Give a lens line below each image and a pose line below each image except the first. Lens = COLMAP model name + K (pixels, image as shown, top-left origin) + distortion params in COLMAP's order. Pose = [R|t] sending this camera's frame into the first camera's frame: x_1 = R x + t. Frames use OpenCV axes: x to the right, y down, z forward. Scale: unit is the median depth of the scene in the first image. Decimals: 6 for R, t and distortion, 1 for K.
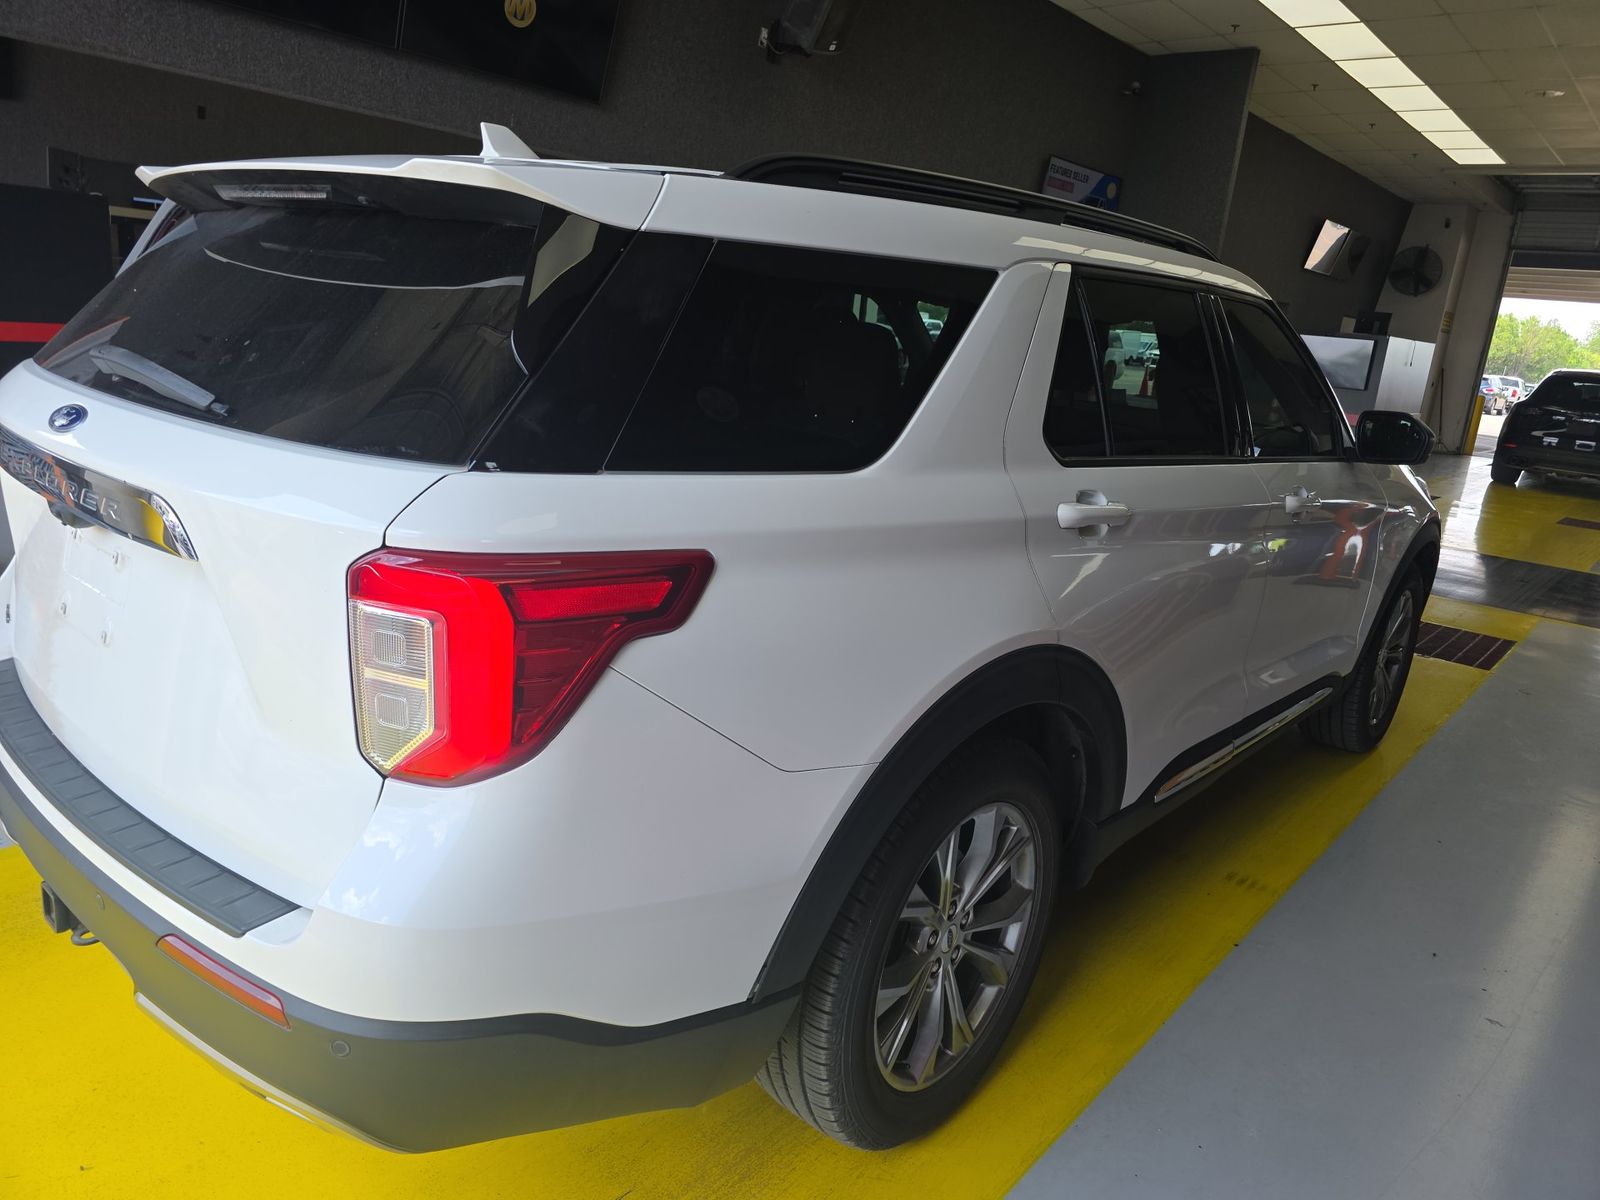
lens RADIAL K [[1090.3, 0, 804.8], [0, 1090.3, 598.2], [0, 0, 1]] dist [0.011763, -0.004852]
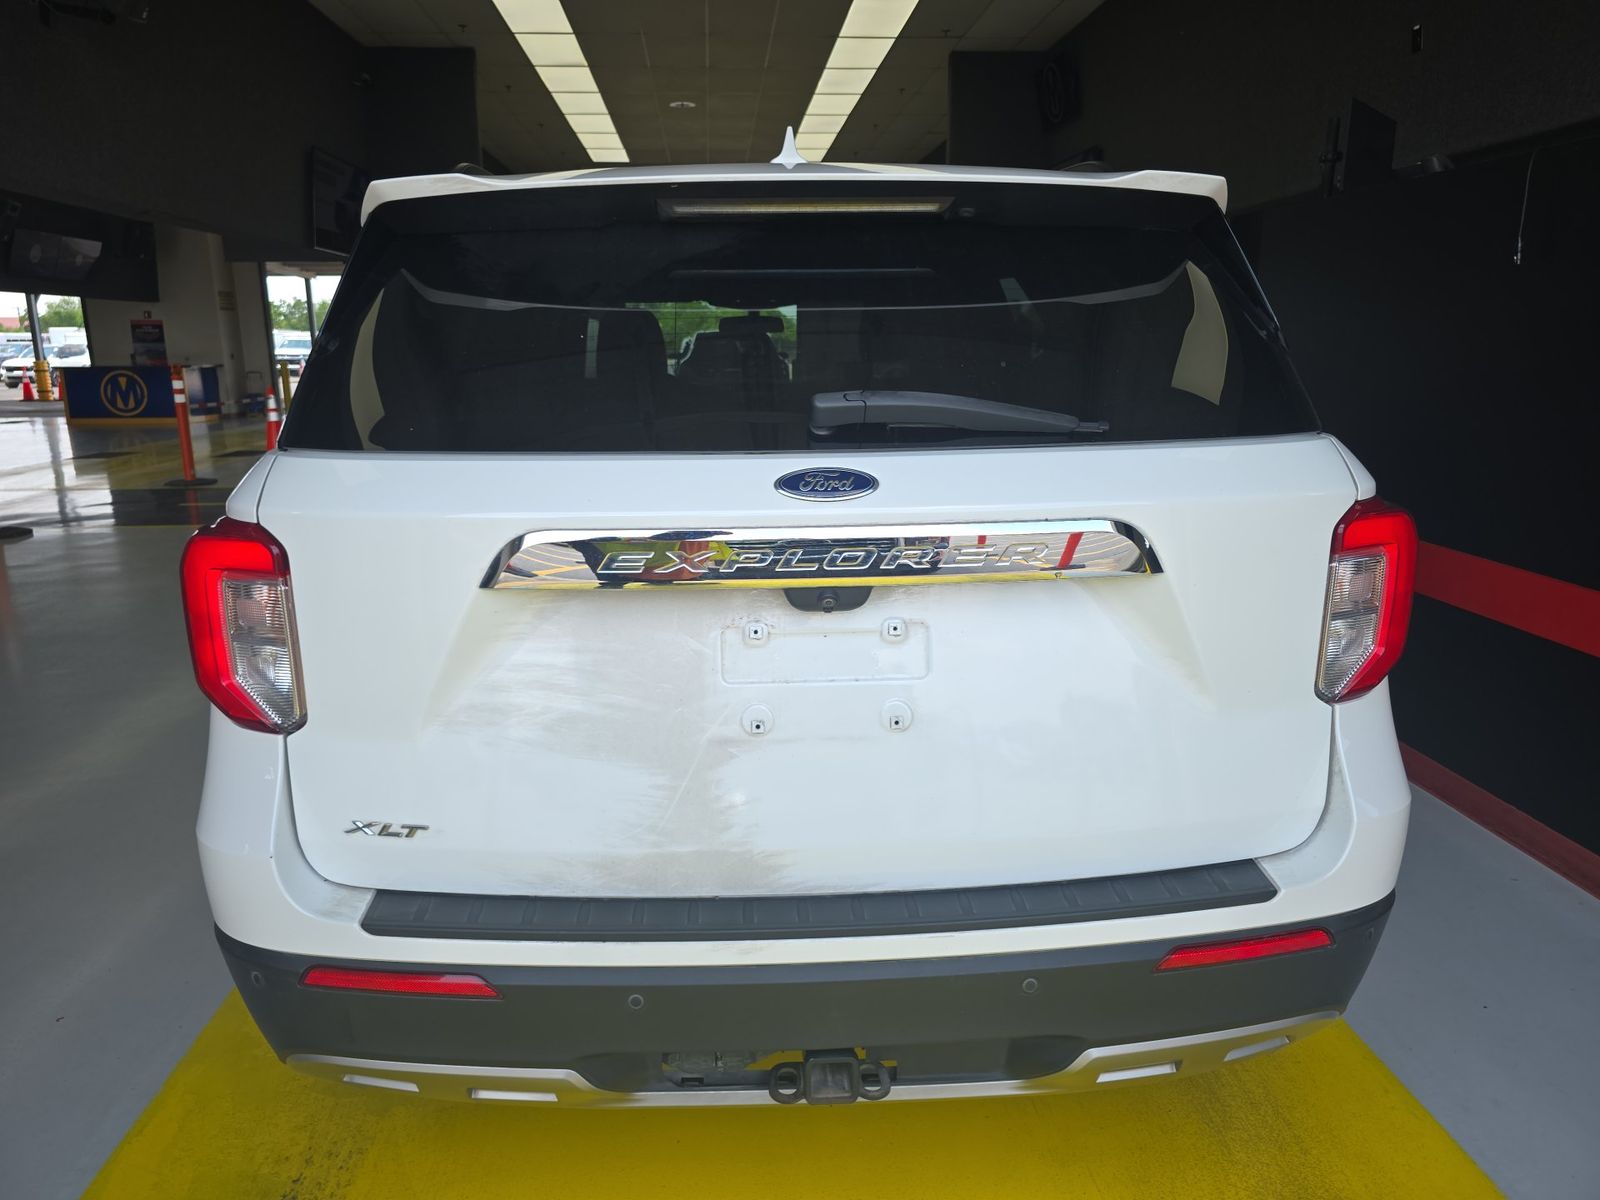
lens RADIAL K [[1090.3, 0, 797.7], [0, 1090.3, 603.4], [0, 0, 1]] dist [0.011763, -0.004852]
pose [[0.700528, -0.262426, 0.663622, -0.216196], [0.255224, 0.960555, 0.110429, -0.030071], [-0.666425, 0.092013, 0.739873, 0.071075]]
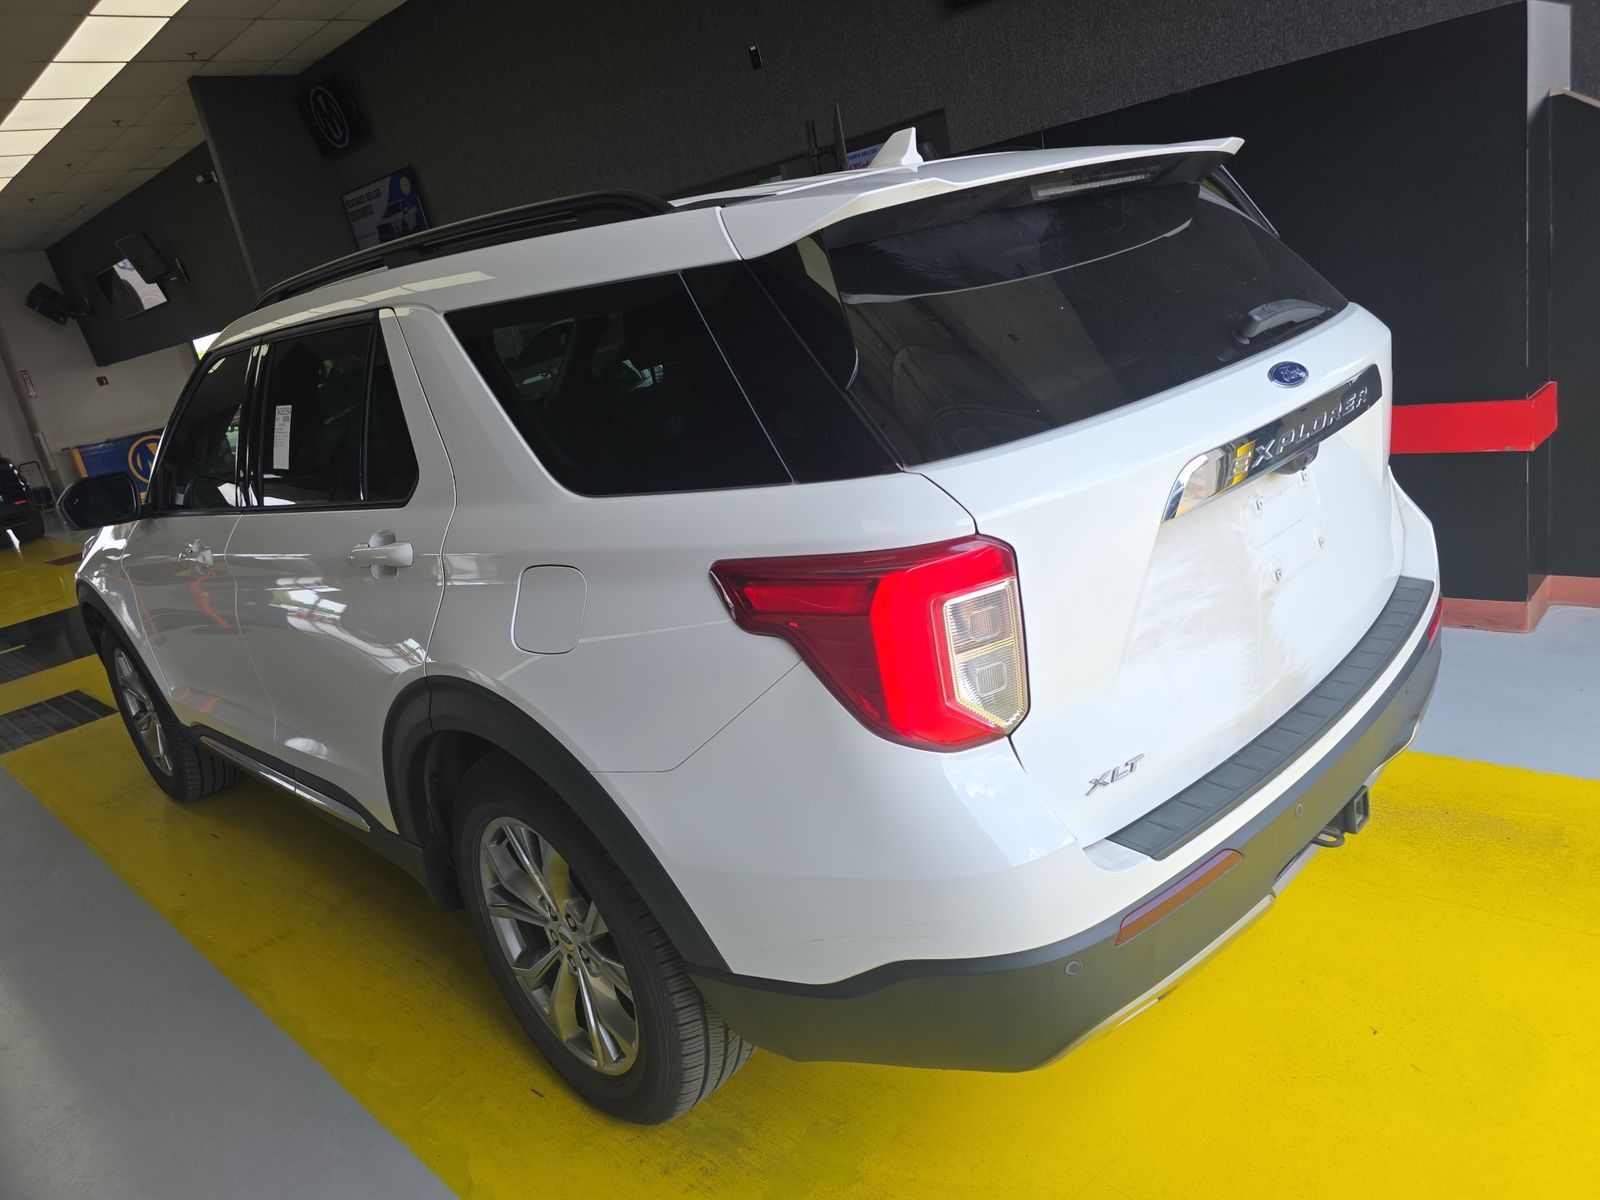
lens RADIAL K [[1090.3, 0, 797.6], [0, 1090.3, 600.8], [0, 0, 1]] dist [0.011763, -0.004852]
pose [[0.030274, -0.380196, 0.924411, -0.305652], [0.430090, 0.839795, 0.331310, -0.093642], [-0.902278, 0.387550, 0.188942, 0.224735]]
